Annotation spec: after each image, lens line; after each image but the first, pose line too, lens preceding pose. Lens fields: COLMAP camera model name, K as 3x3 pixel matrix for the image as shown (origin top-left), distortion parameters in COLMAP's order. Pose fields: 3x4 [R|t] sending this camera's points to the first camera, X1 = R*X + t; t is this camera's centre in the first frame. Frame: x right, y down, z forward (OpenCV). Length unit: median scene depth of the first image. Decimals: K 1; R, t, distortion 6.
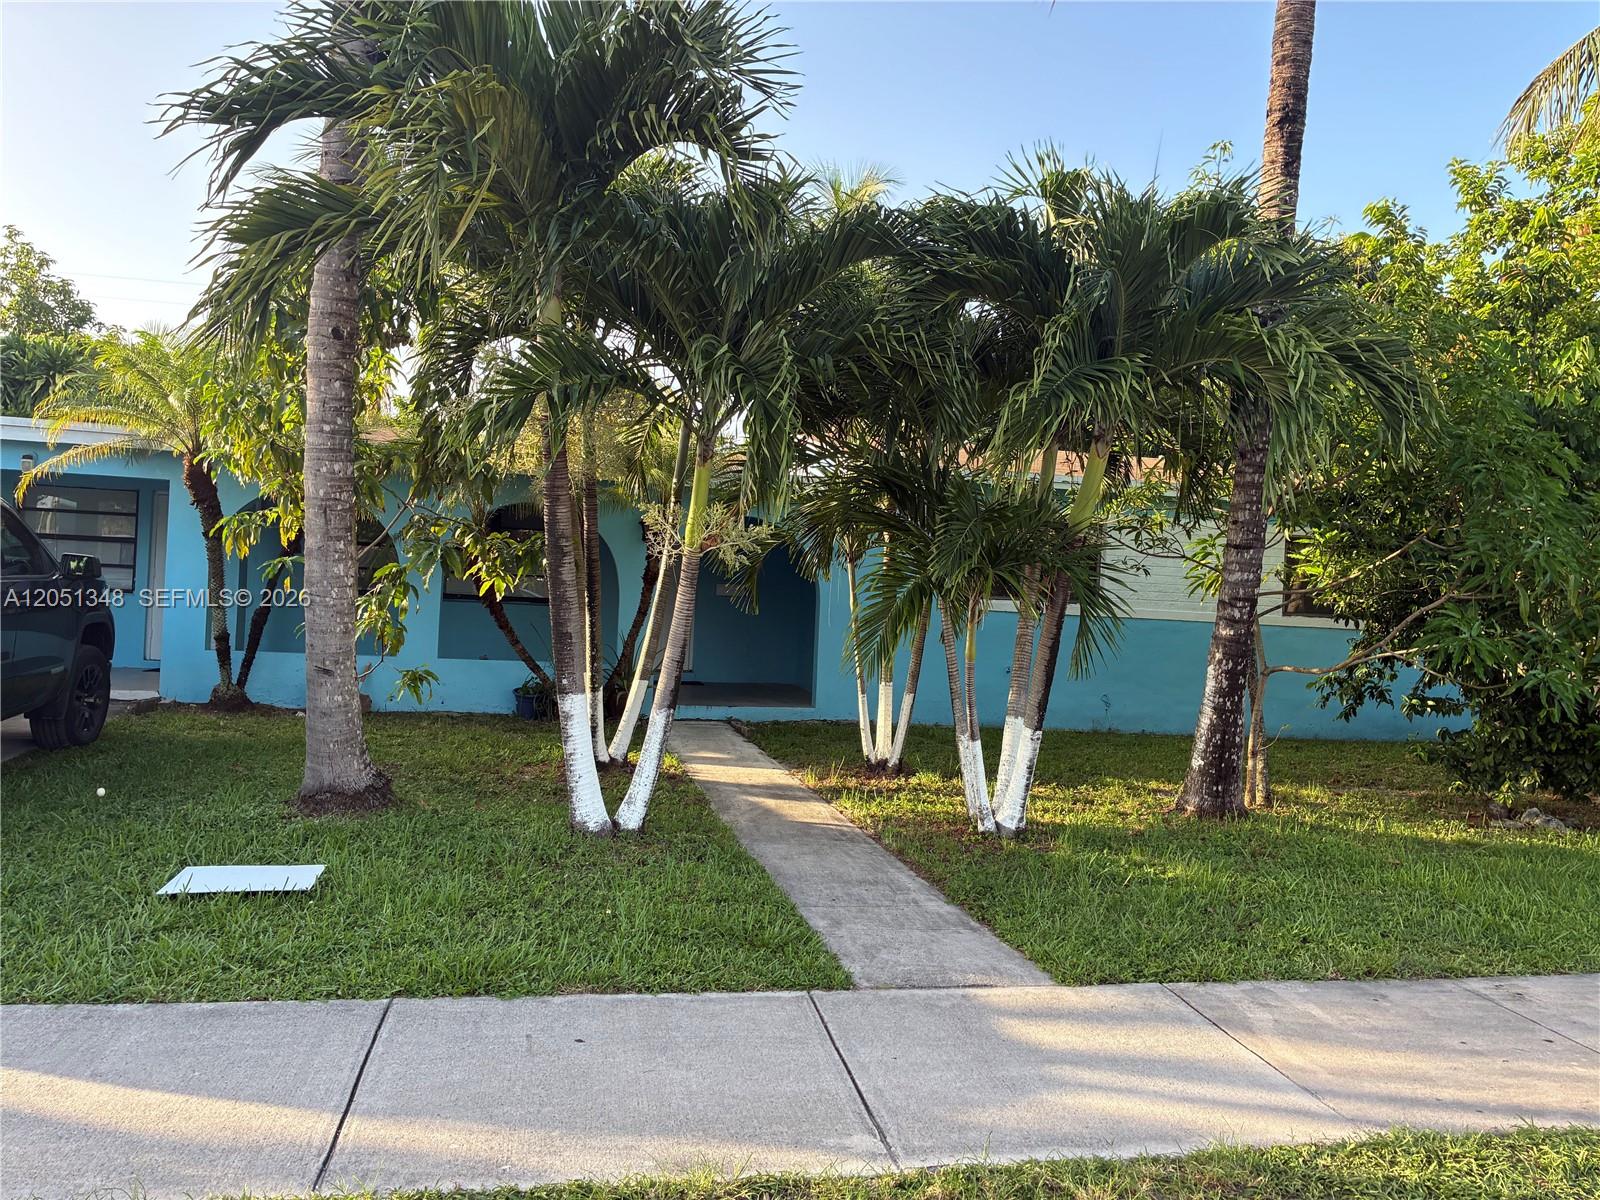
lens RADIAL K [[1210.3, 0, 804.9], [0, 1210.3, 631.3], [0, 0, 1]] dist [0.049703, -0.065125]
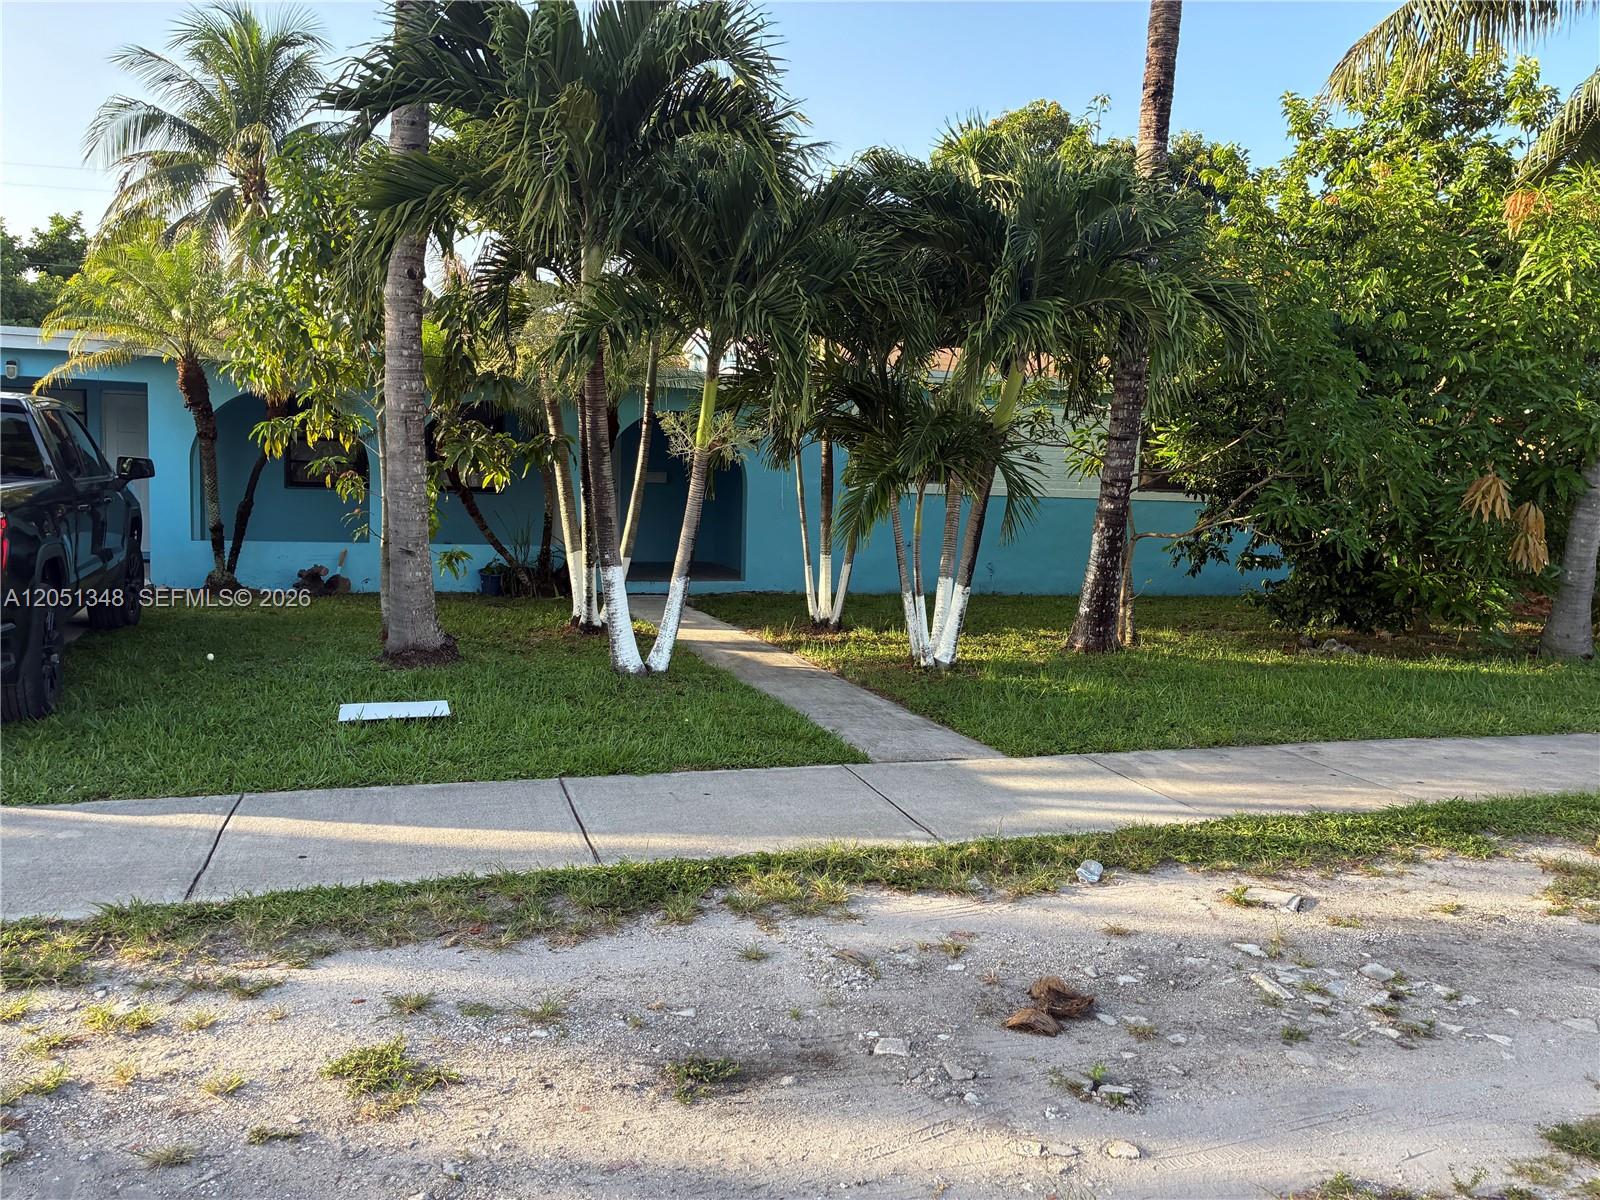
lens RADIAL K [[1188.3, 0, 795.6], [0, 1188.3, 631.7], [0, 0, 1]] dist [0.009658, 0.009978]
pose [[0.993952, -0.030285, 0.105554, -0.114126], [0.019583, 0.994694, 0.100994, -0.001024], [-0.108052, -0.098316, 0.989272, -0.209224]]
